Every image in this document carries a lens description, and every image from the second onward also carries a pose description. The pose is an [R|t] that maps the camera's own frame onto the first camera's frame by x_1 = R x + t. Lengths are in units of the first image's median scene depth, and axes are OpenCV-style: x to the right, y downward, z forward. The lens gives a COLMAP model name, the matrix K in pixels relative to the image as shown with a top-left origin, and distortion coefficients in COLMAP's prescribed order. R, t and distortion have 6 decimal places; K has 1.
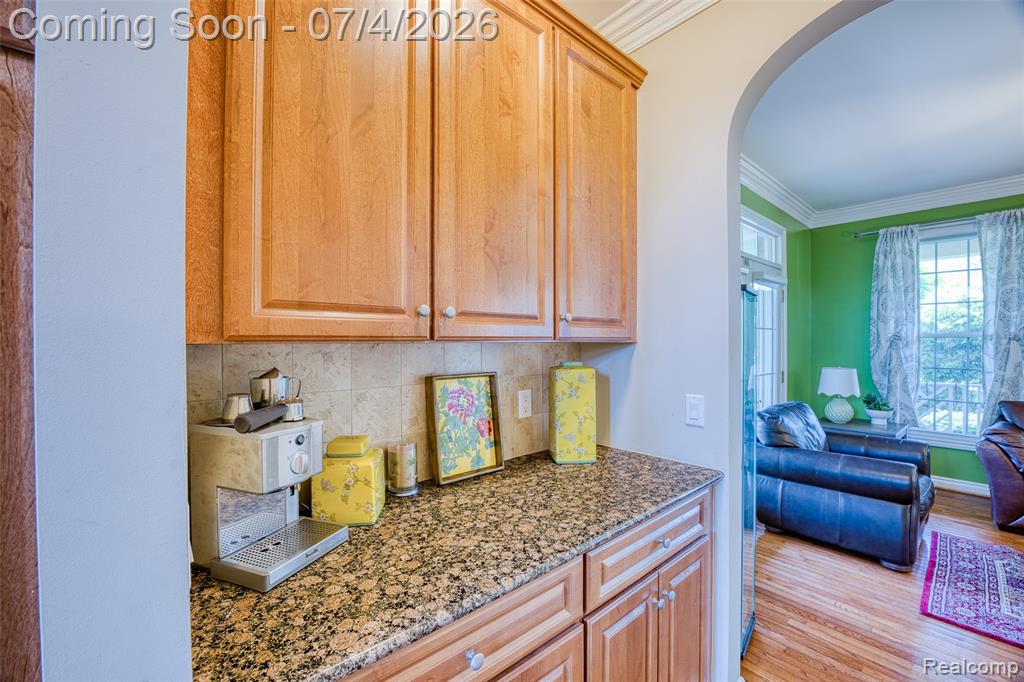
lens RADIAL K [[416.1, 0, 506.7], [0, 416.1, 341.0], [0, 0, 1]] dist [-0.023837, 0.002012]
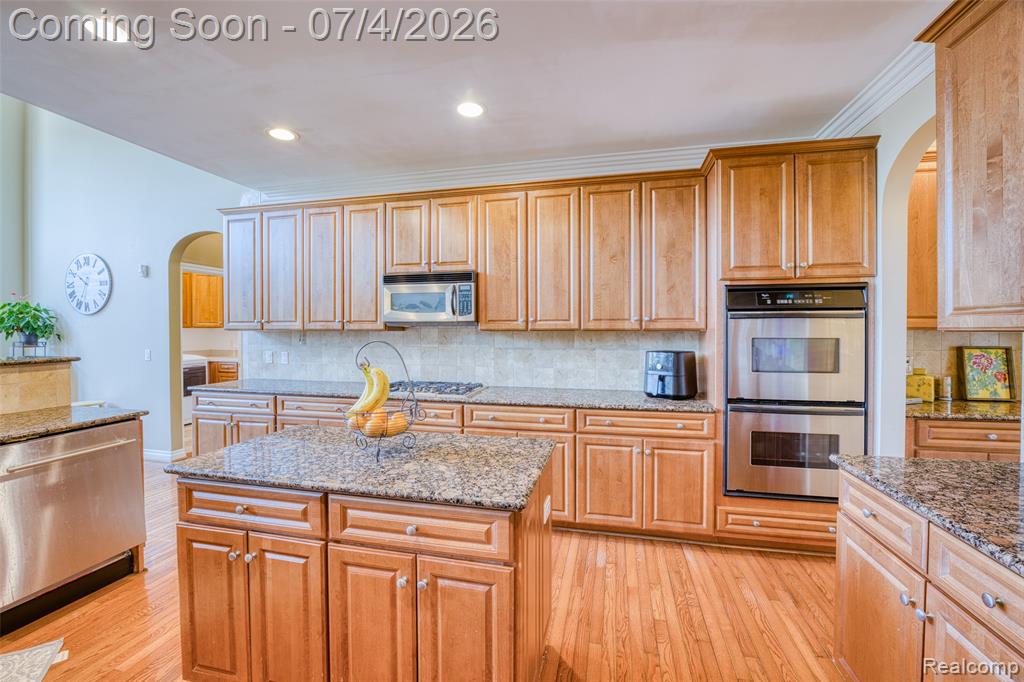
lens RADIAL K [[416.1, 0, 512.1], [0, 416.1, 335.2], [0, 0, 1]] dist [-0.023837, 0.002012]
pose [[0.578473, 0.006690, -0.815674, 0.152221], [-0.002363, 0.999976, 0.006526, 0.021391], [0.815698, -0.001848, 0.578475, -1.822367]]
